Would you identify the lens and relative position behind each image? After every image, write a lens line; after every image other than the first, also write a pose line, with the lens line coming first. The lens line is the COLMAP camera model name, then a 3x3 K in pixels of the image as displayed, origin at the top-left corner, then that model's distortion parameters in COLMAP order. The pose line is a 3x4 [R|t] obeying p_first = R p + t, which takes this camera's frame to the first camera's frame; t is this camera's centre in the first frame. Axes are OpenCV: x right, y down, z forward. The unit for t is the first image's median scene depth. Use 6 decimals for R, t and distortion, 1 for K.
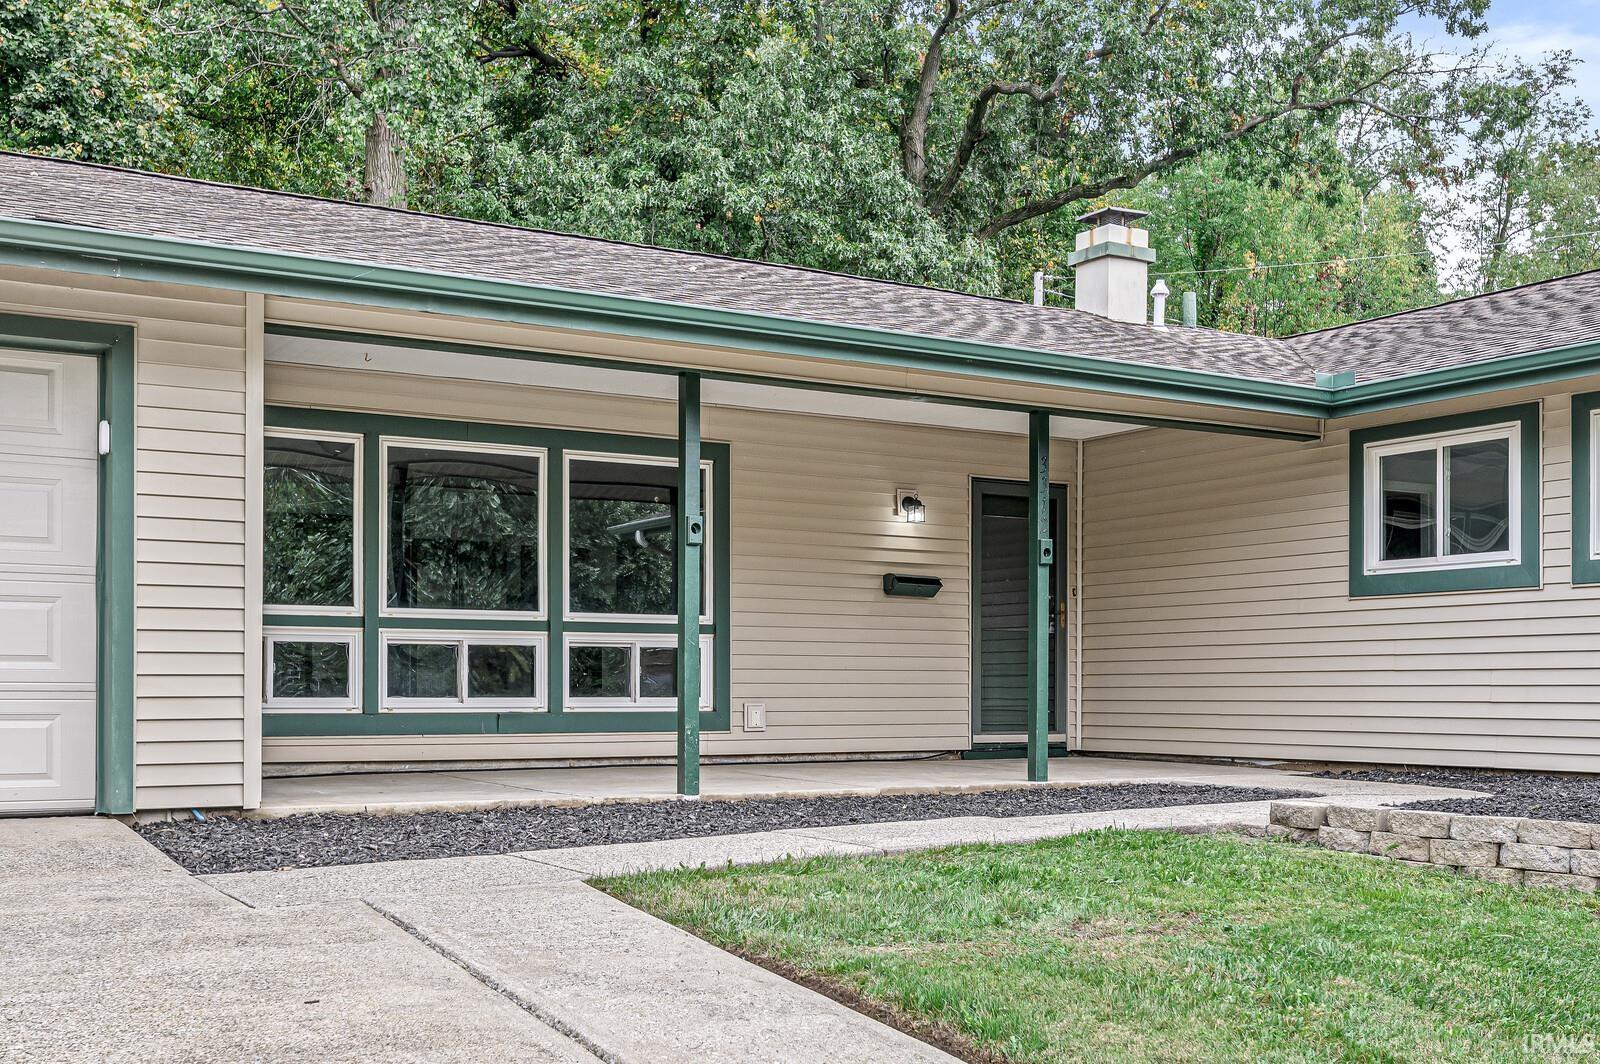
lens RADIAL K [[1733.8, 0, 754.8], [0, 1733.8, 671.5], [0, 0, 1]] dist [0.000478, 0.000872]
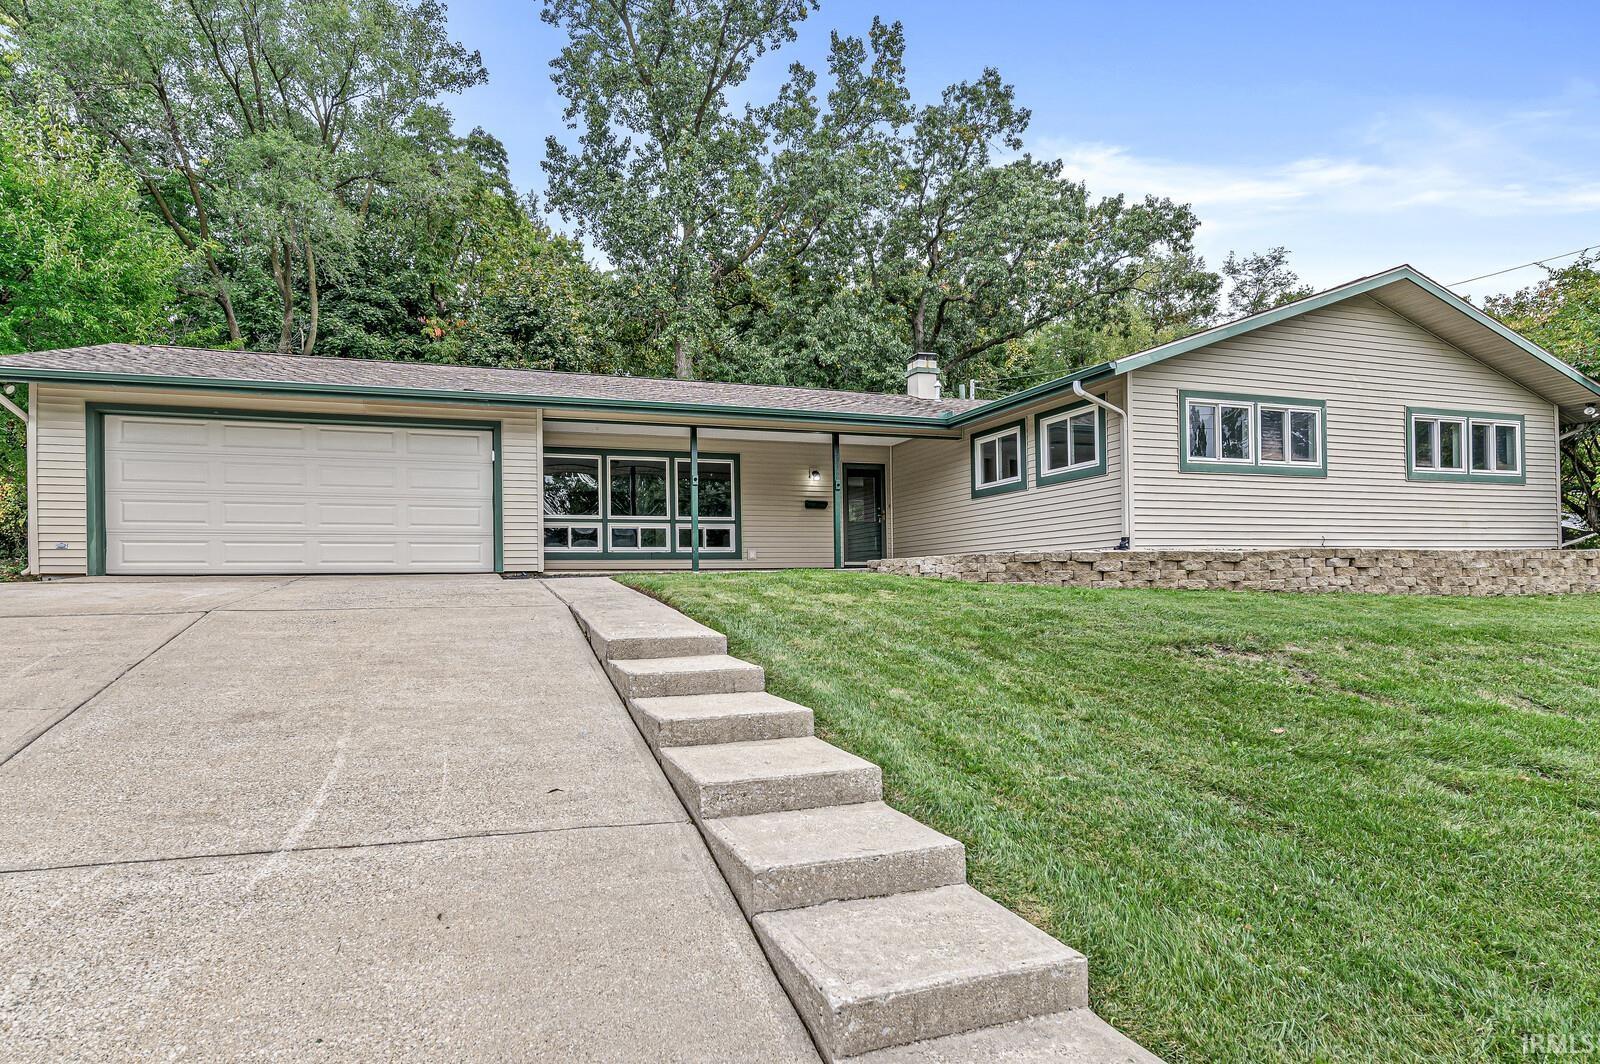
lens RADIAL K [[820.3, 0, 733.8], [0, 820.3, 576.2], [0, 0, 1]] dist [0.003089, 0.000139]
pose [[0.975957, -0.023006, -0.216744, 0.233783], [0.021169, 0.999718, -0.010795, 0.069173], [0.216931, 0.005947, 0.976169, -0.235546]]
